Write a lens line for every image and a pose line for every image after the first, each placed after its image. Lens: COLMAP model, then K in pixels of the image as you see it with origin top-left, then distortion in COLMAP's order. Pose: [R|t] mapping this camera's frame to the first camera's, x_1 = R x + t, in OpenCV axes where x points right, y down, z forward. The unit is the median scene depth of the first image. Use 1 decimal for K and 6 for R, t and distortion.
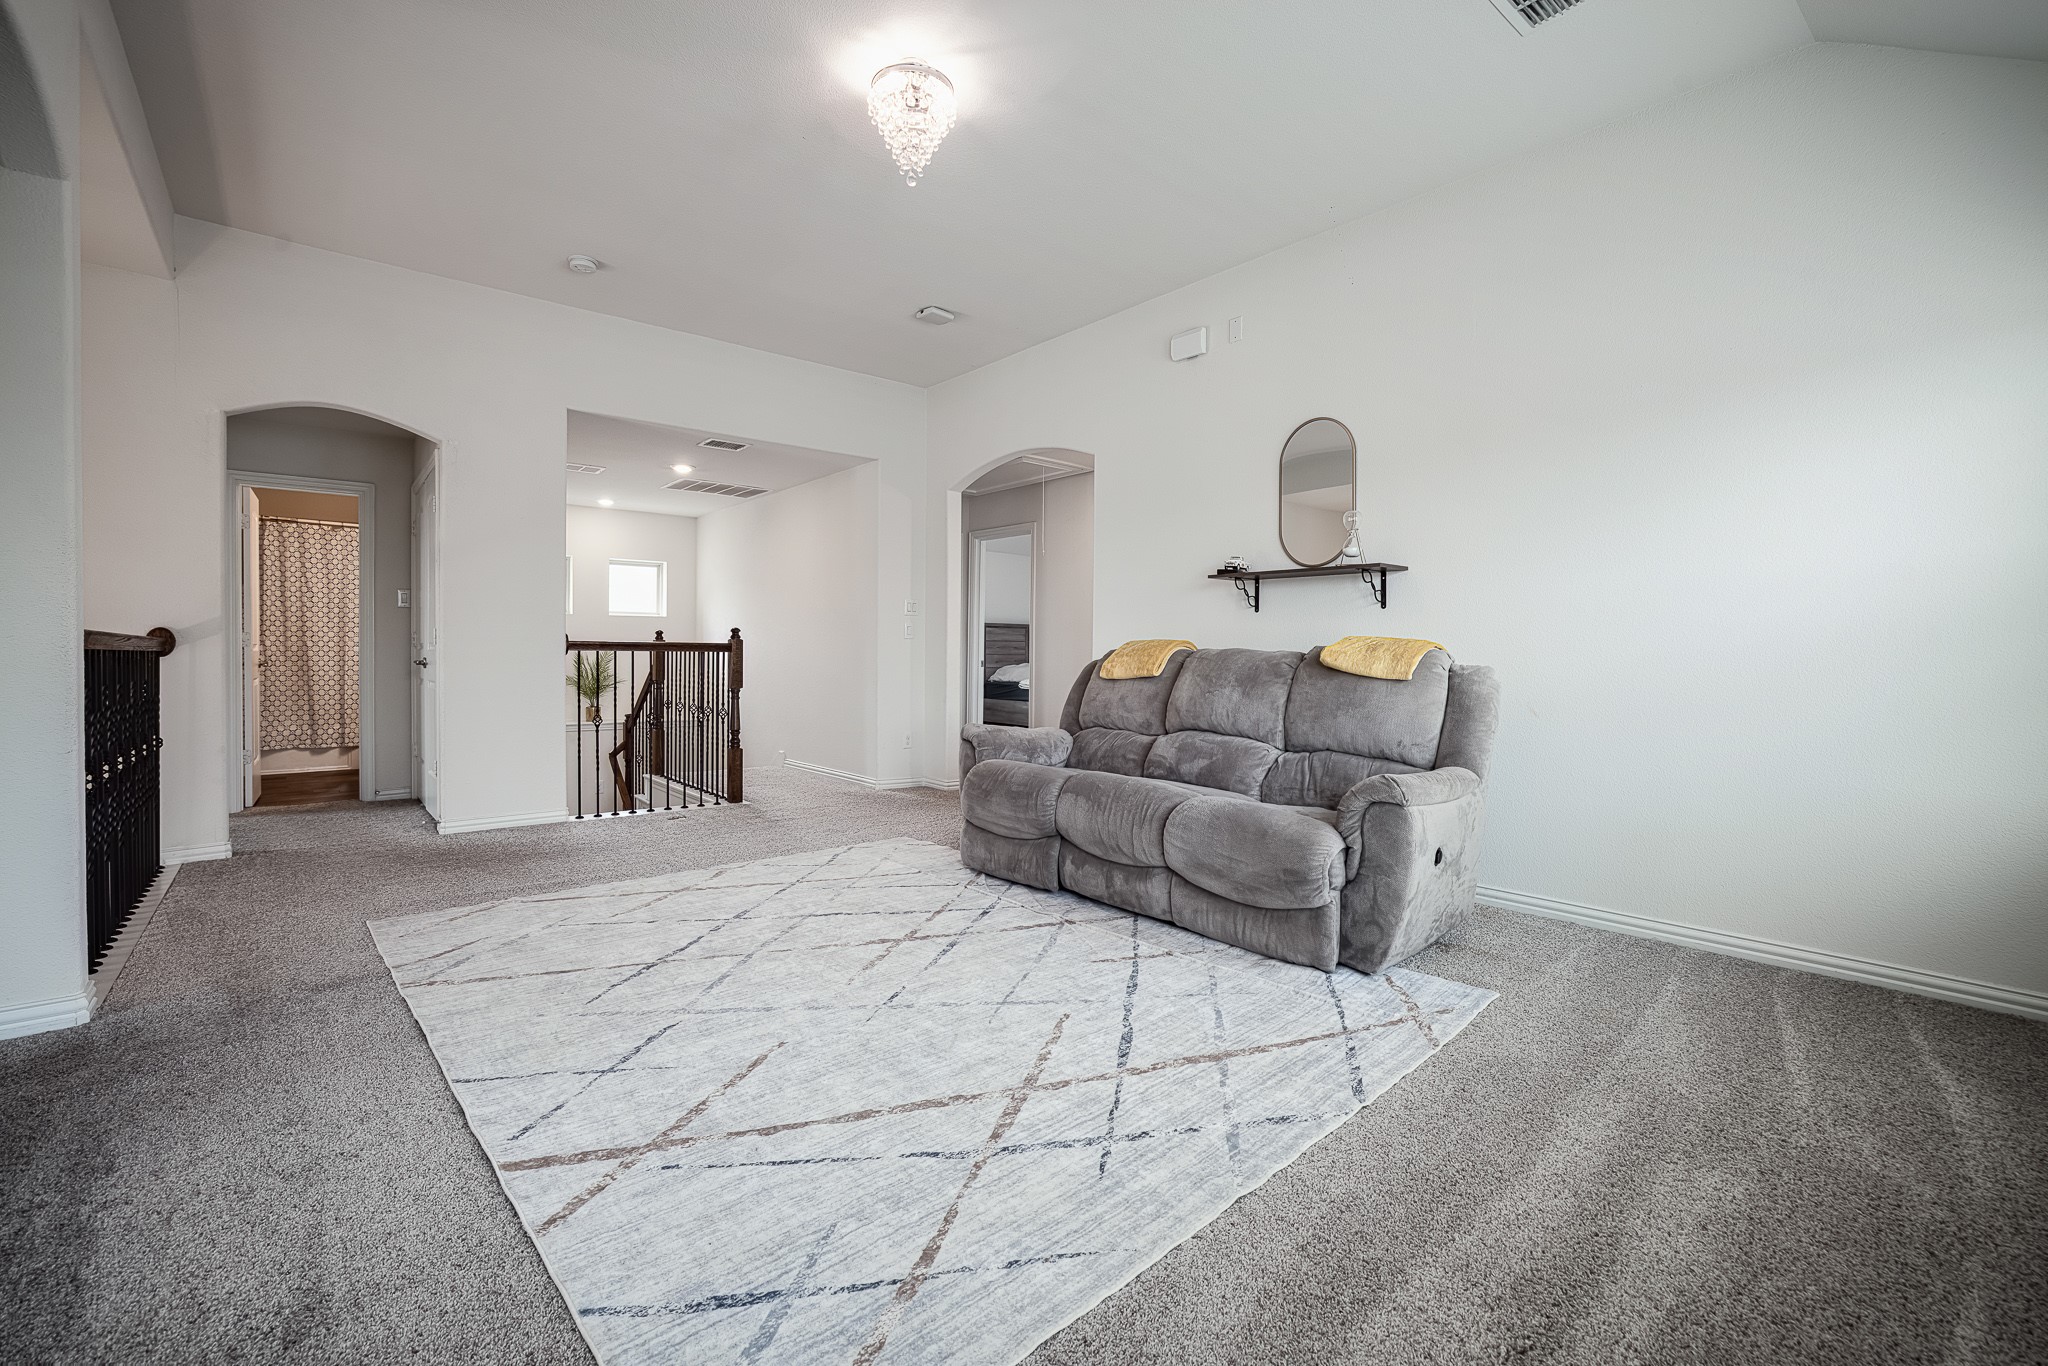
lens RADIAL K [[905.6, 0, 1044.6], [0, 905.6, 670.2], [0, 0, 1]] dist [-0.023867, 0.000566]
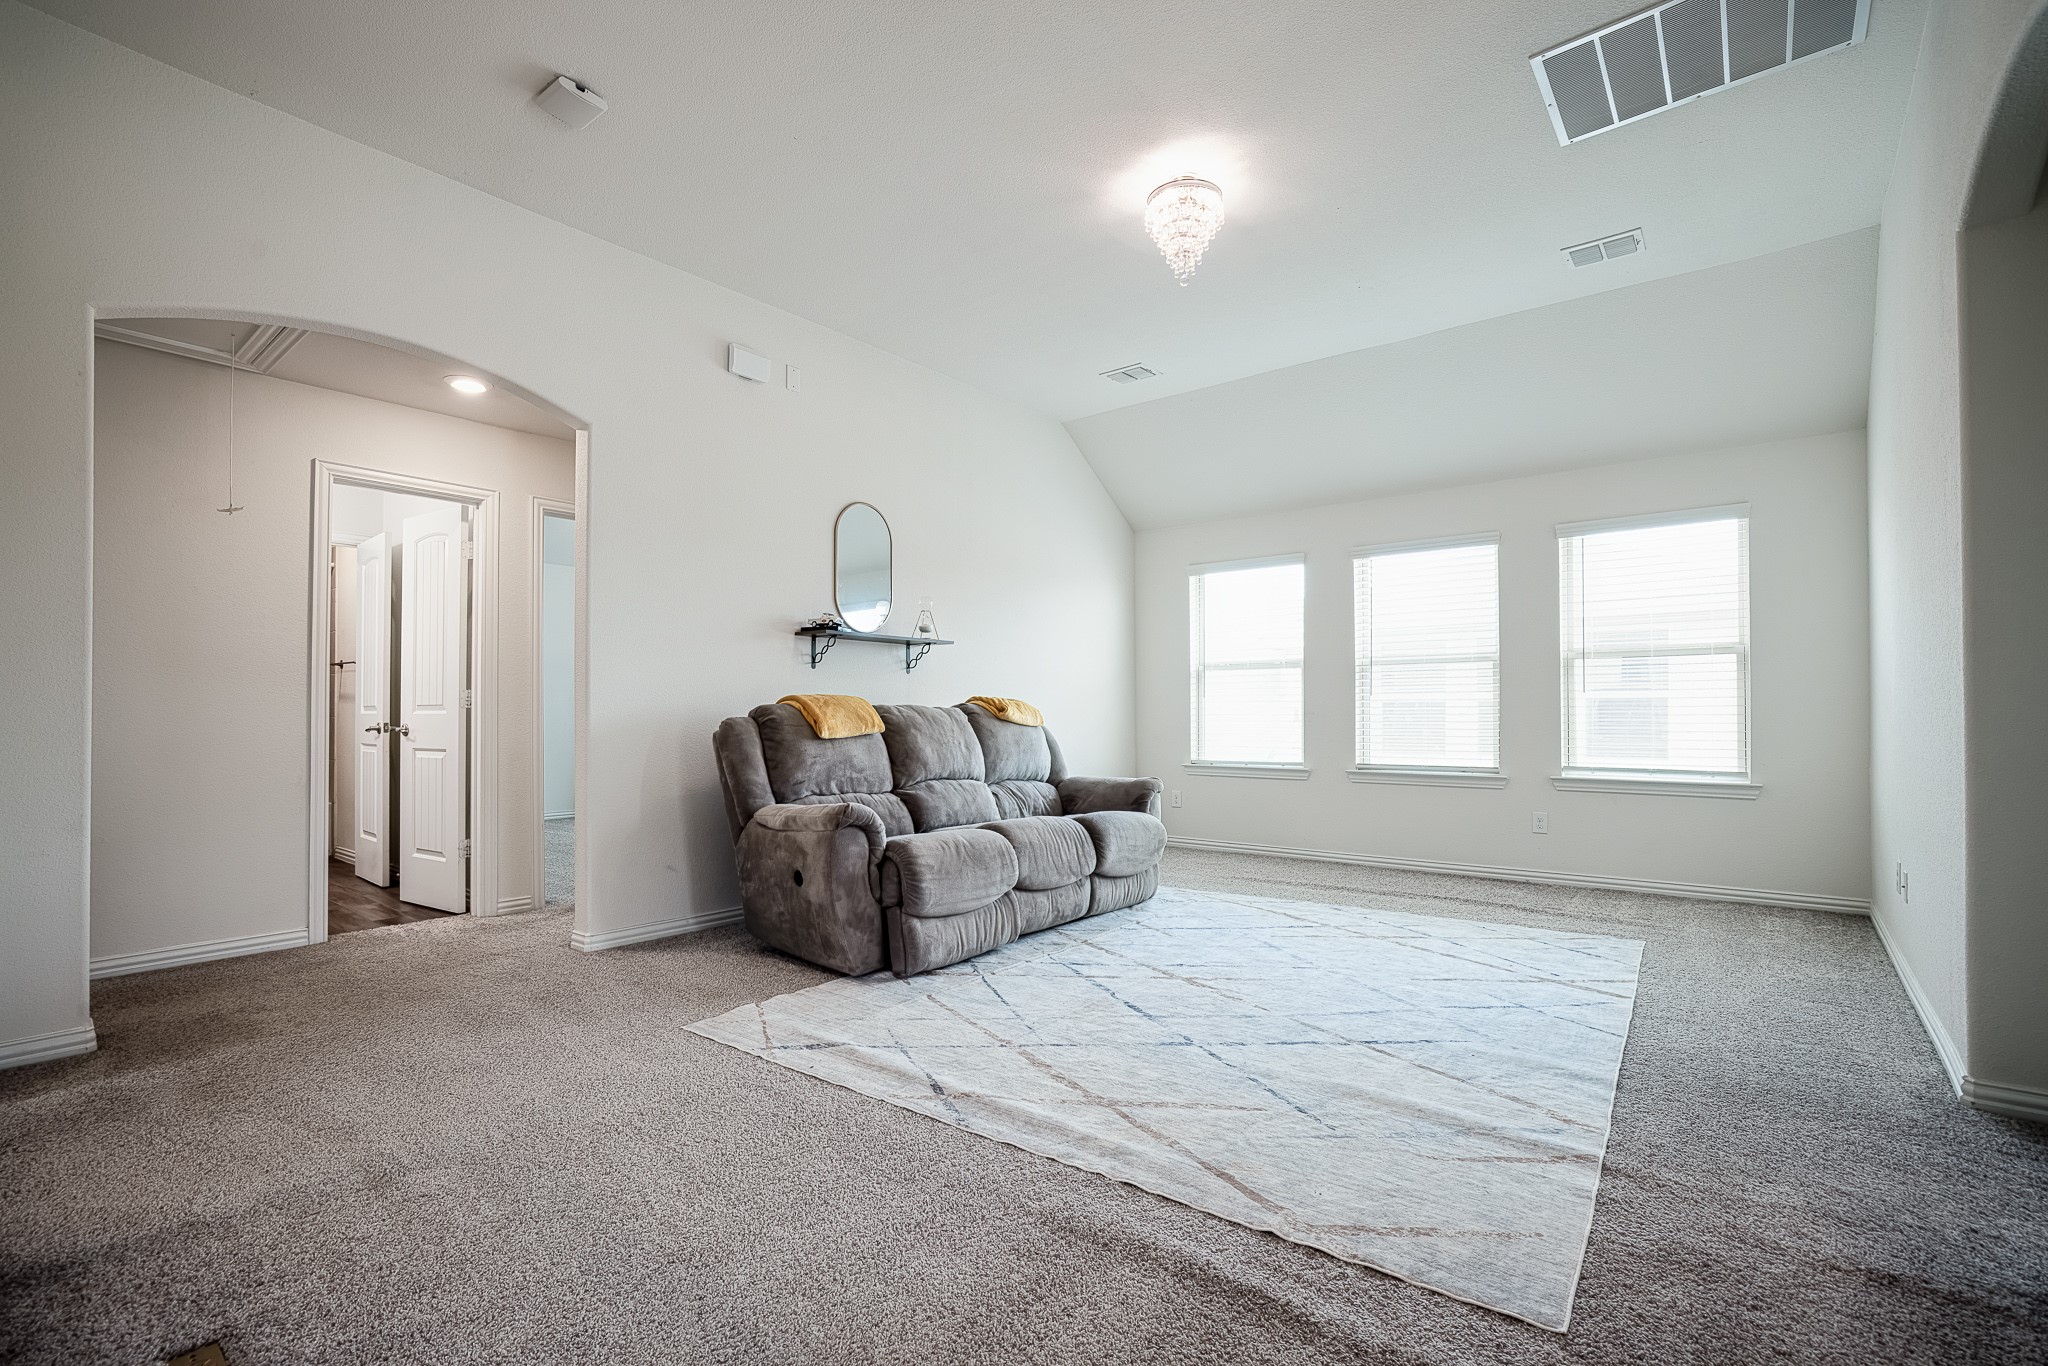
lens RADIAL K [[905.6, 0, 1021.5], [0, 905.6, 692.6], [0, 0, 1]] dist [-0.023867, 0.000566]
pose [[-0.179030, 0.013122, 0.983756, -1.125223], [0.022322, 0.999708, -0.009273, -0.032702], [-0.983590, 0.020300, -0.179270, 1.308431]]
